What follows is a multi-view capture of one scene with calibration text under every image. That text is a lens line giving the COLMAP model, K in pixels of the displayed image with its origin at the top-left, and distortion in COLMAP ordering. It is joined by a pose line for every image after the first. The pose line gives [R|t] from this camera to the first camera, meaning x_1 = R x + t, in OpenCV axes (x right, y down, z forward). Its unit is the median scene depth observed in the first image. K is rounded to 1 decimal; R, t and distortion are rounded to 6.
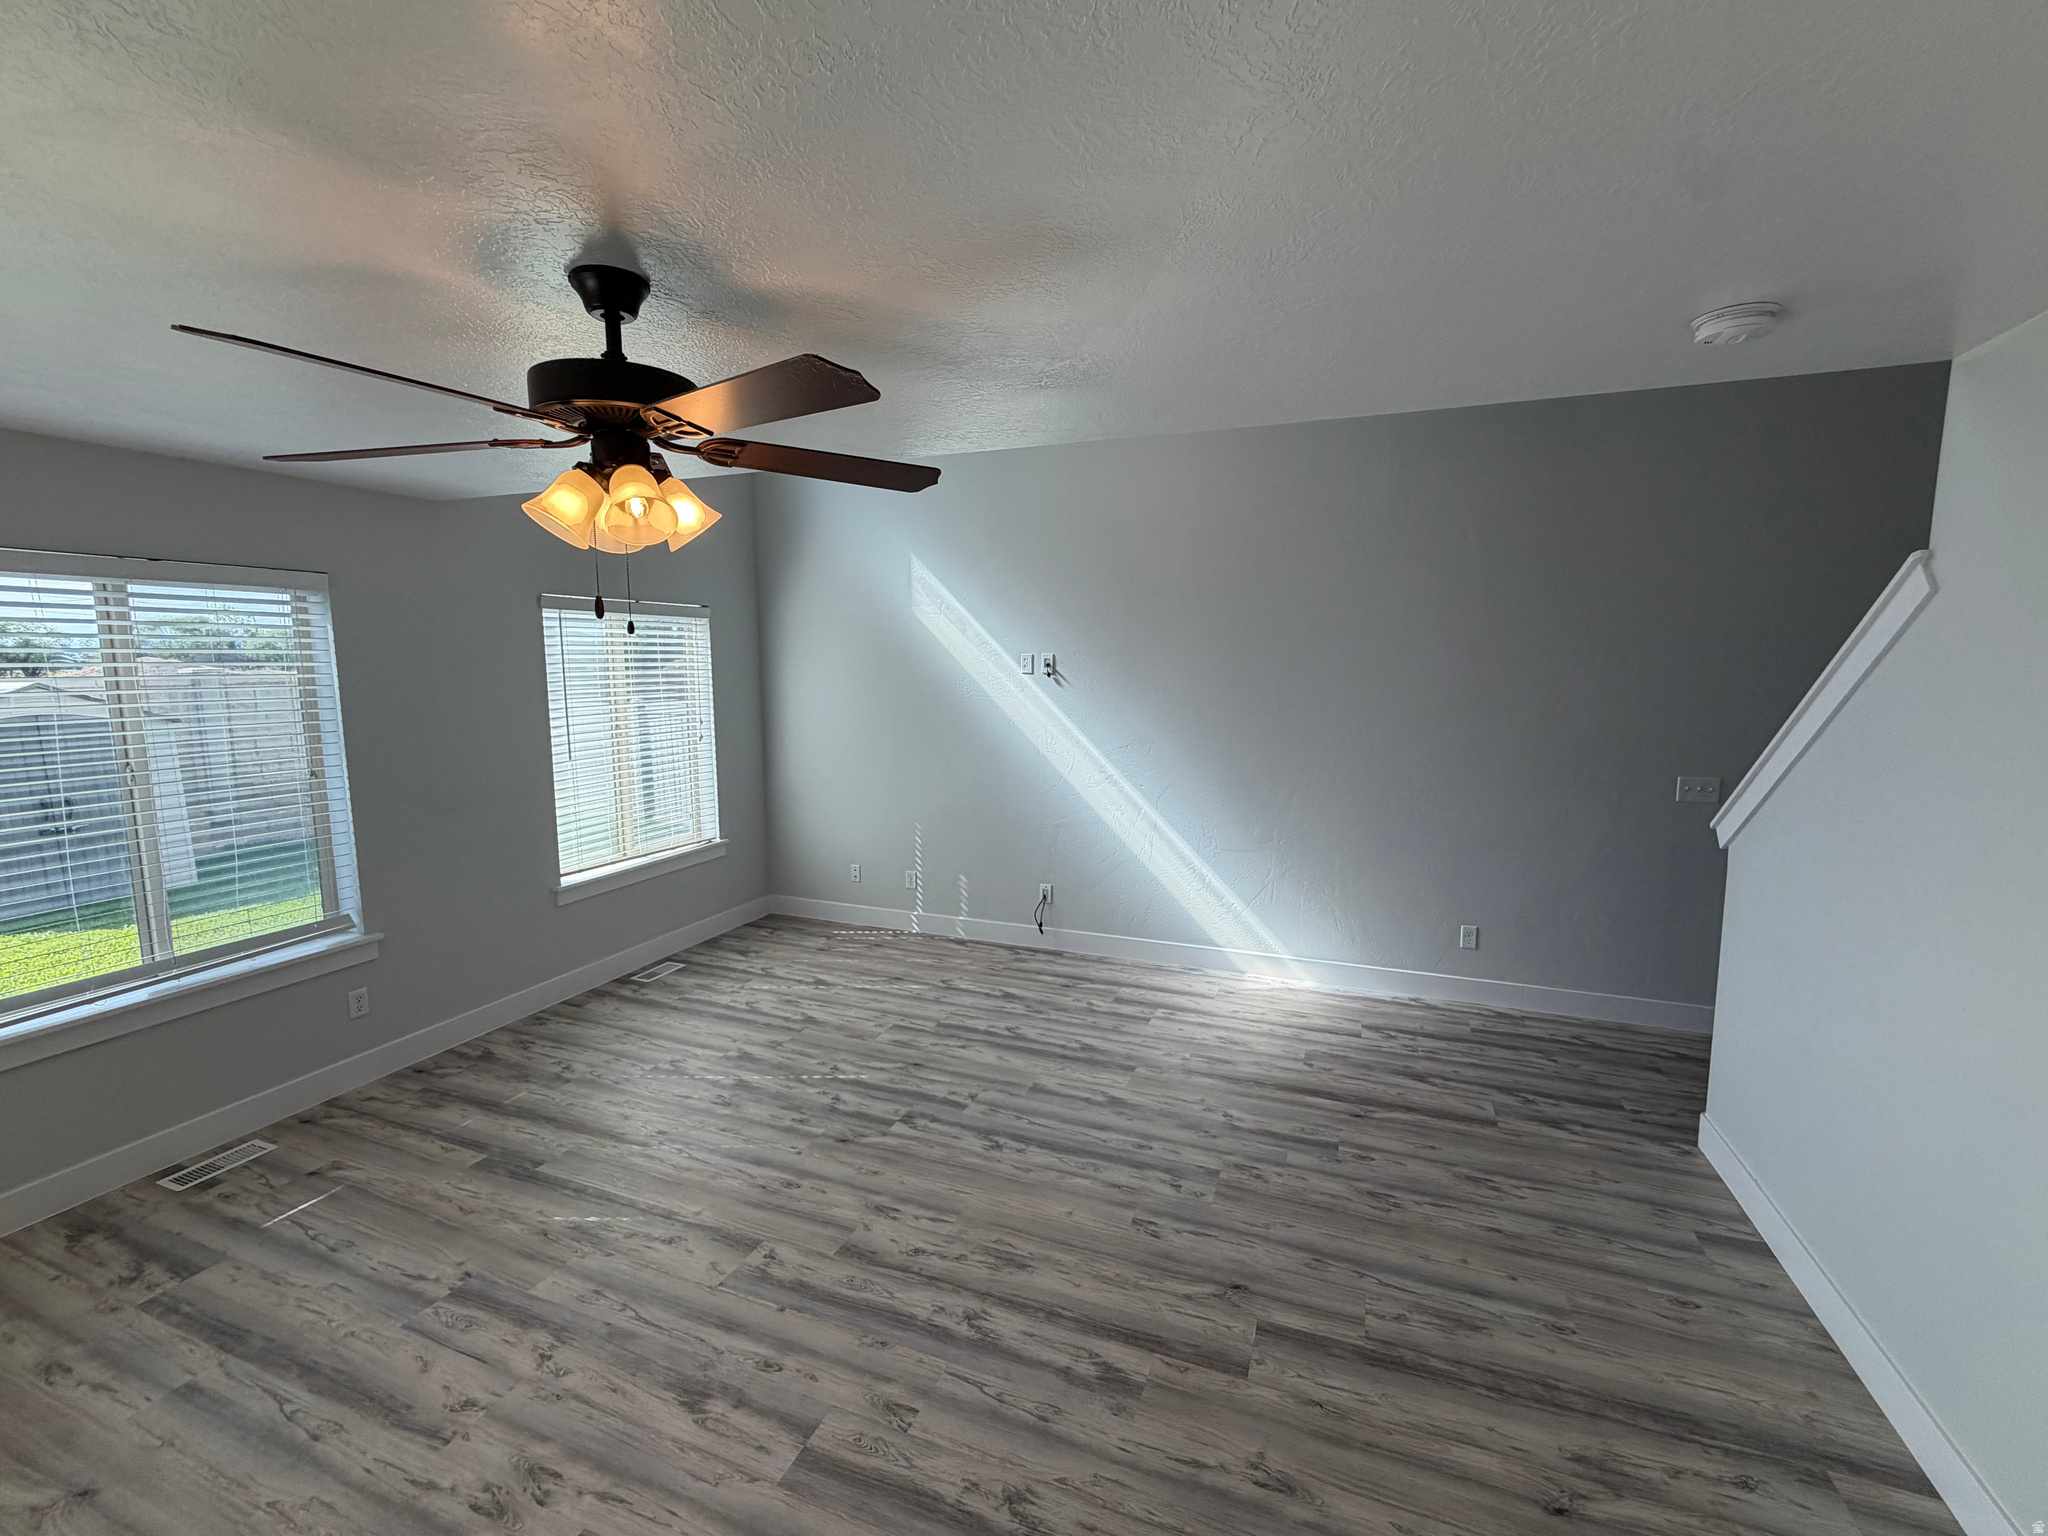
lens RADIAL K [[873.0, 0, 1024.0], [0, 873.0, 768.0], [0, 0, 1]] dist [-0.000287, 0.000063]
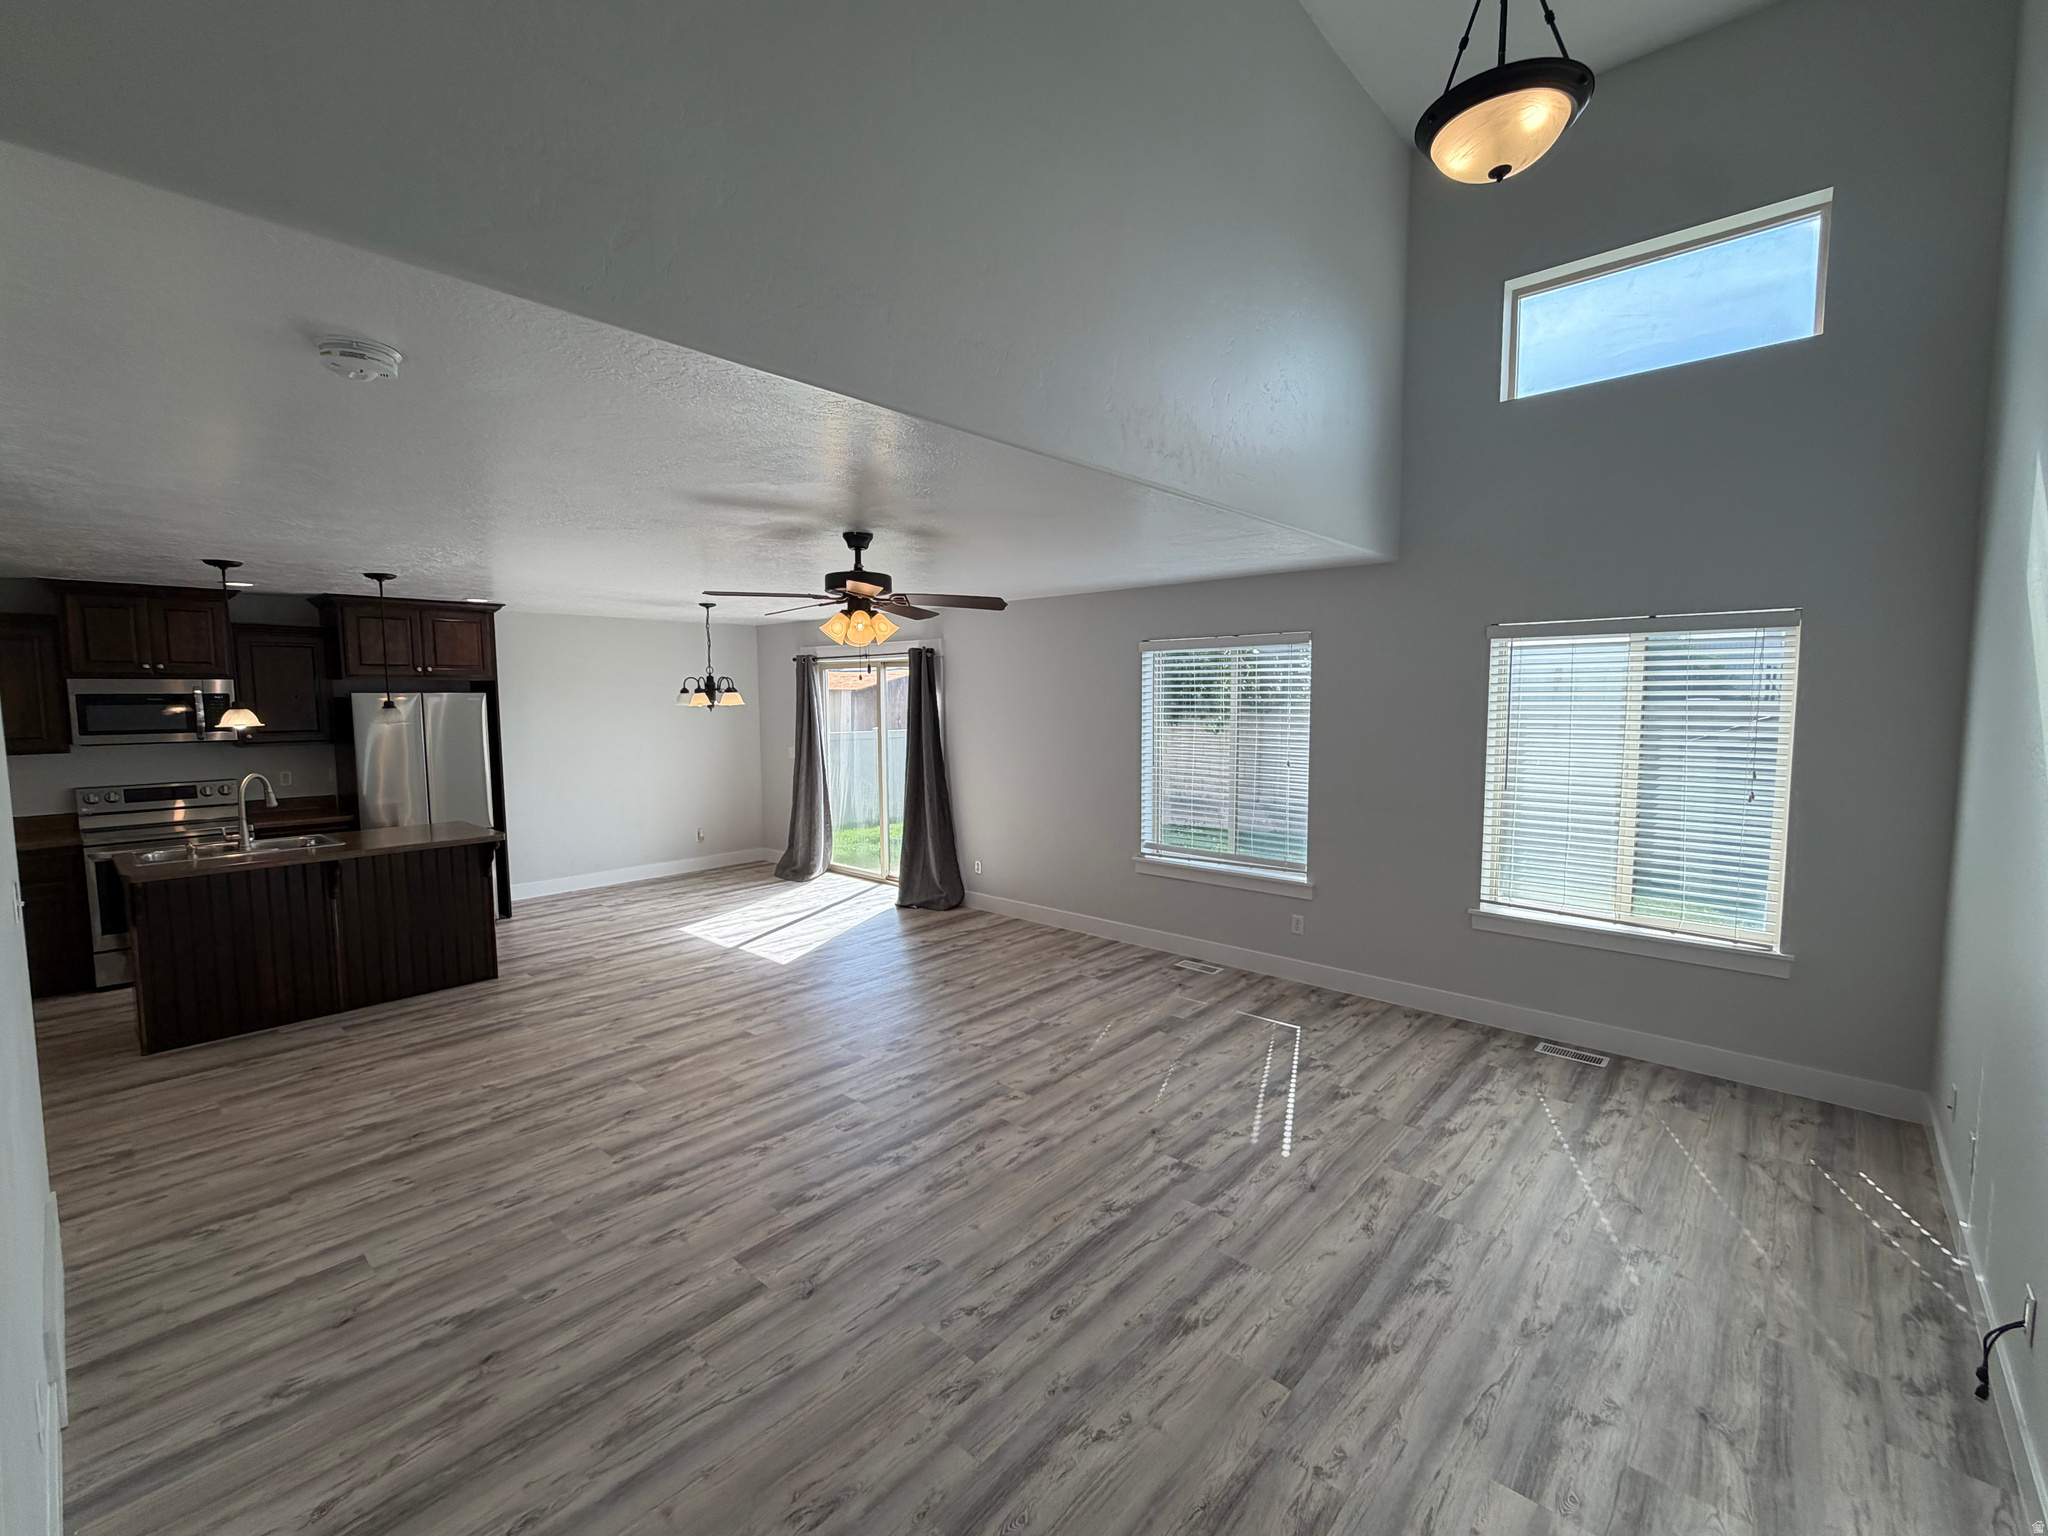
lens RADIAL K [[873.0, 0, 1024.0], [0, 873.0, 768.0], [0, 0, 1]] dist [-0.000287, 0.000063]
pose [[-0.349139, 0.082622, -0.933421, 0.806936], [-0.110217, 0.985570, 0.128464, -0.137685], [0.930566, 0.147731, -0.334995, 1.120778]]
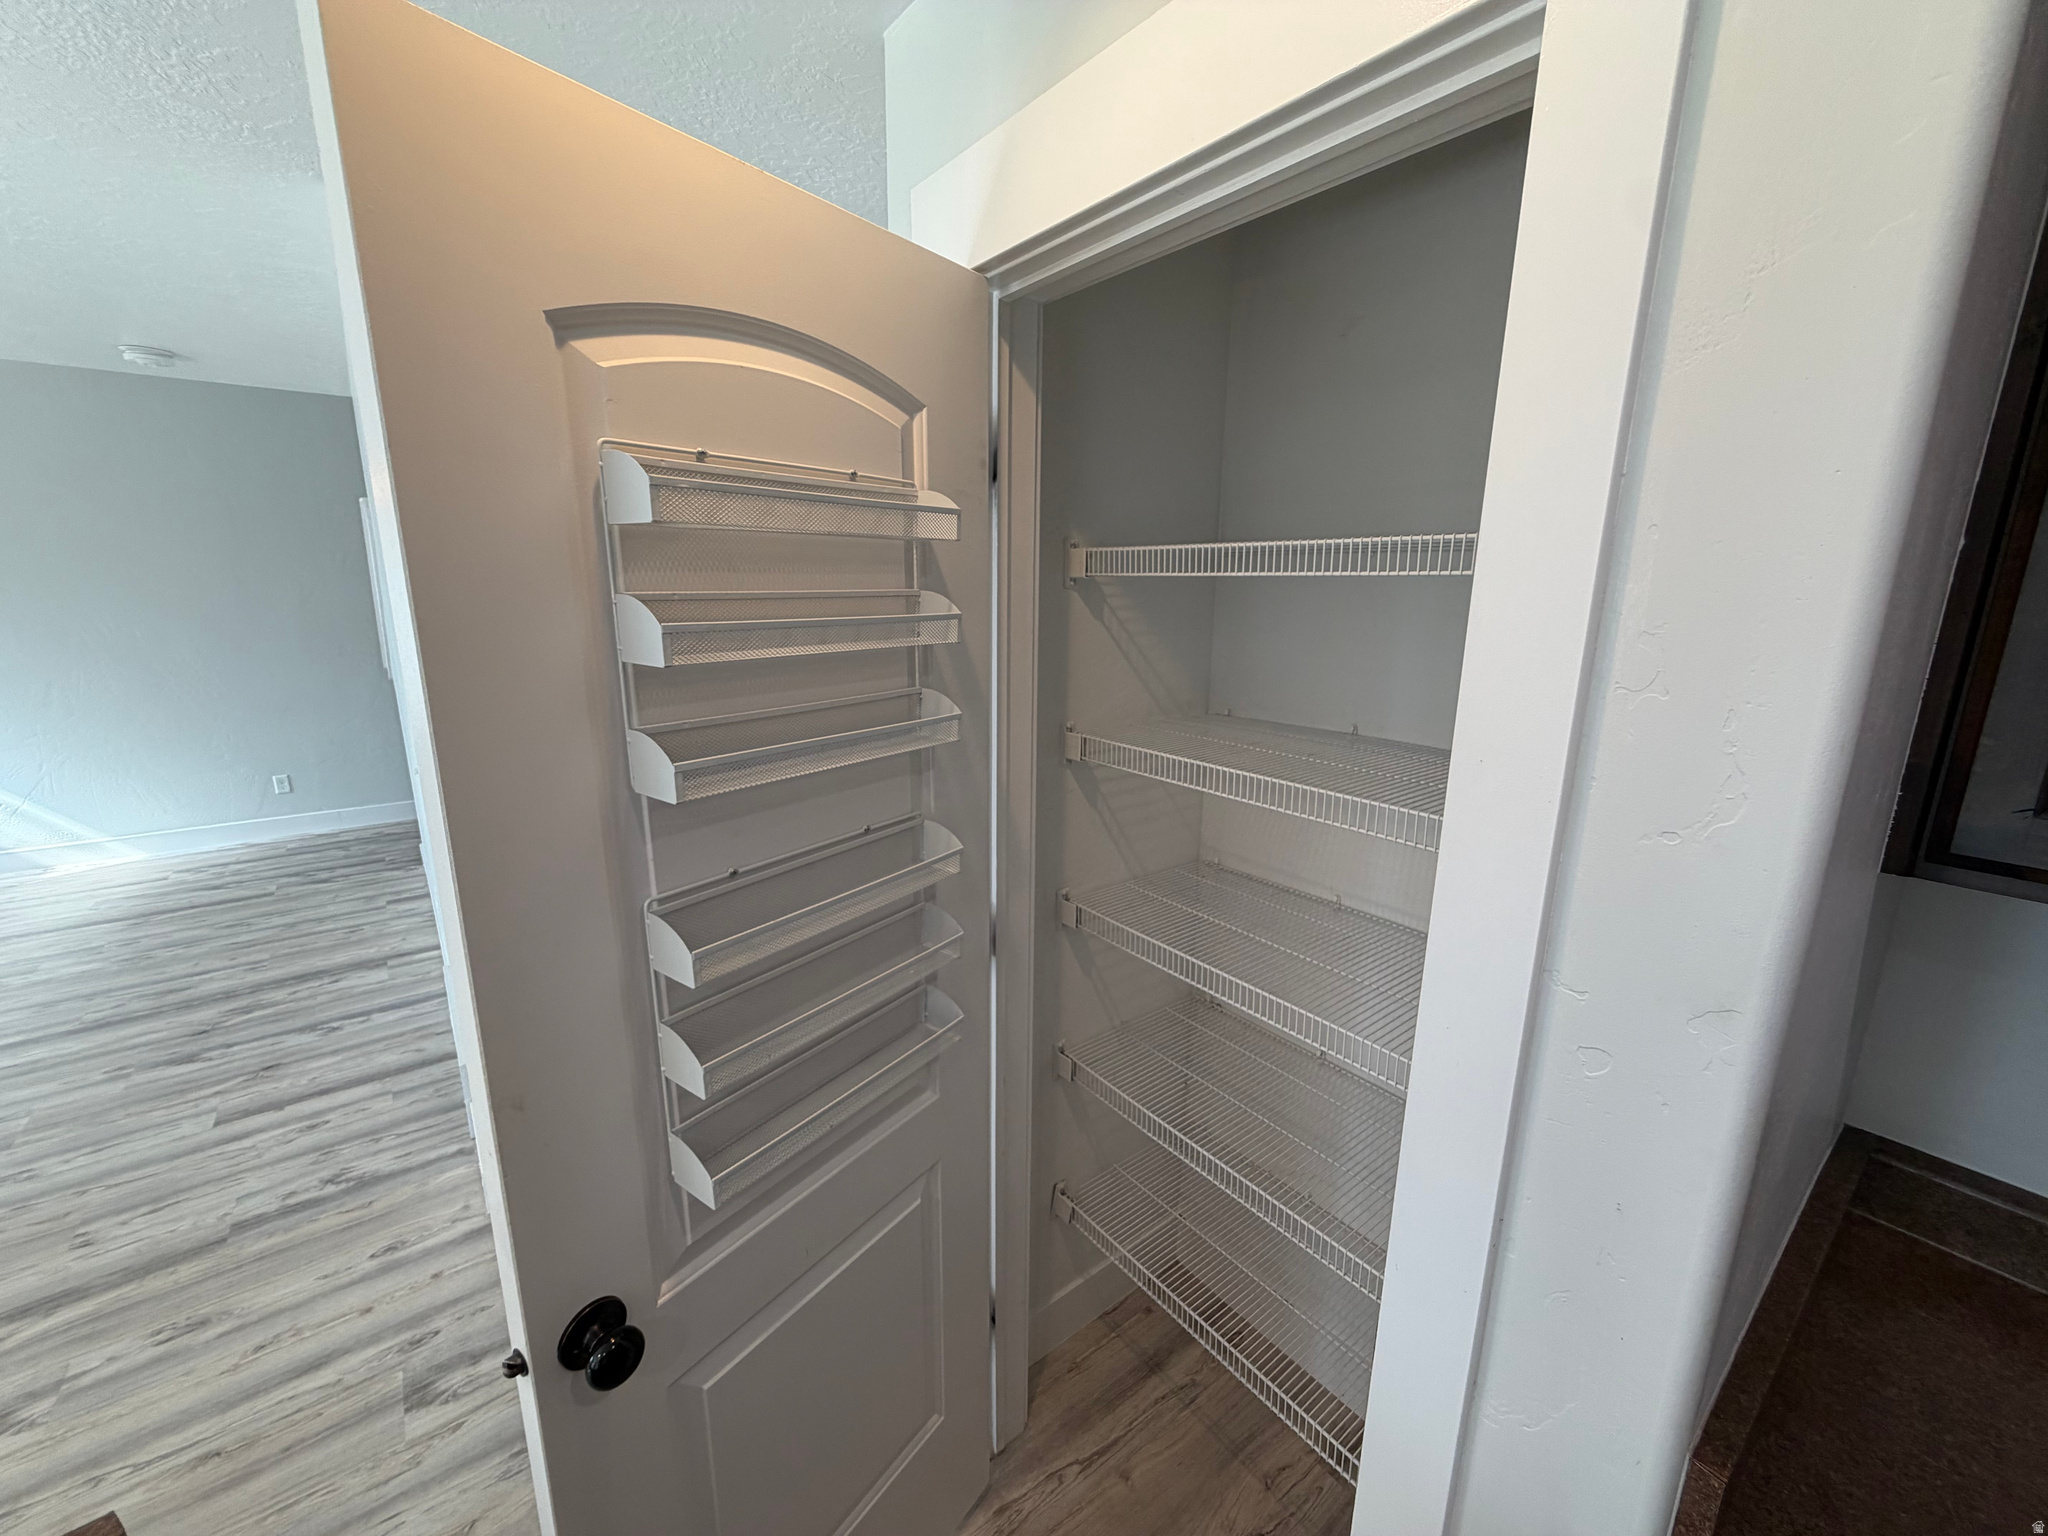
lens RADIAL K [[819.1, 0, 1024.0], [0, 819.1, 768.0], [0, 0, 1]] dist [0.000636, 0.000719]
pose [[0.513002, -0.186810, 0.837813, 0.091790], [0.095664, 0.982394, 0.160472, 0.112191], [-0.853040, -0.002174, 0.521841, -0.741538]]
